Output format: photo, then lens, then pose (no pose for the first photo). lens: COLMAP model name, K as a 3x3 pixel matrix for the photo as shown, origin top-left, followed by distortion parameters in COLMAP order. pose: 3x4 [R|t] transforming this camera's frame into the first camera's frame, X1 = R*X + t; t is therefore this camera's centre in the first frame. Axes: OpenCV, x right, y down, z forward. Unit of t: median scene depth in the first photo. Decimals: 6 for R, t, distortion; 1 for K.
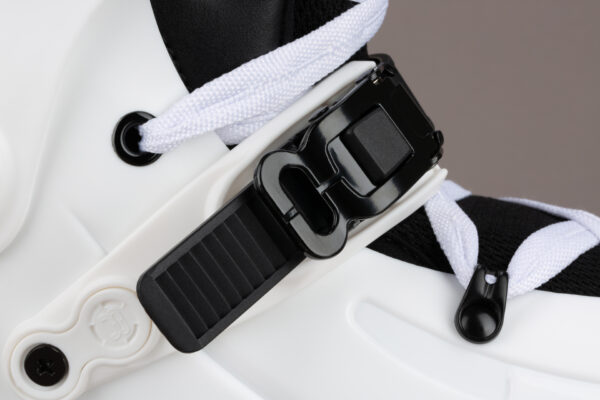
lens RADIAL K [[1760.6, 0, 300.0], [0, 1760.6, 200.0], [0, 0, 1]] dist [0.039171, 0.369897]
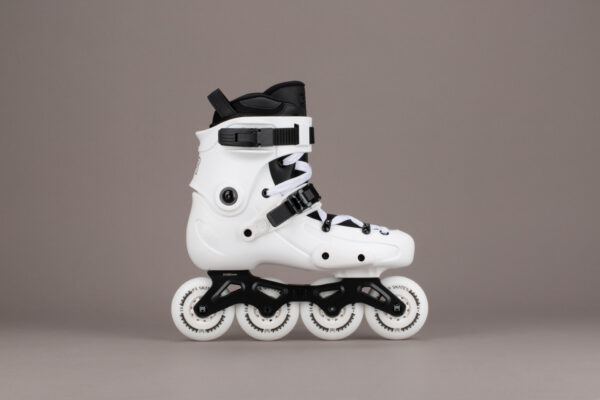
lens RADIAL K [[1760.6, 0, 300.0], [0, 1760.6, 200.0], [0, 0, 1]] dist [0.039171, 0.369897]
pose [[0.998931, 0.033015, 0.032345, -0.163980], [-0.026556, 0.982759, -0.182976, 1.009208], [-0.037828, 0.181921, 0.982585, -4.510606]]
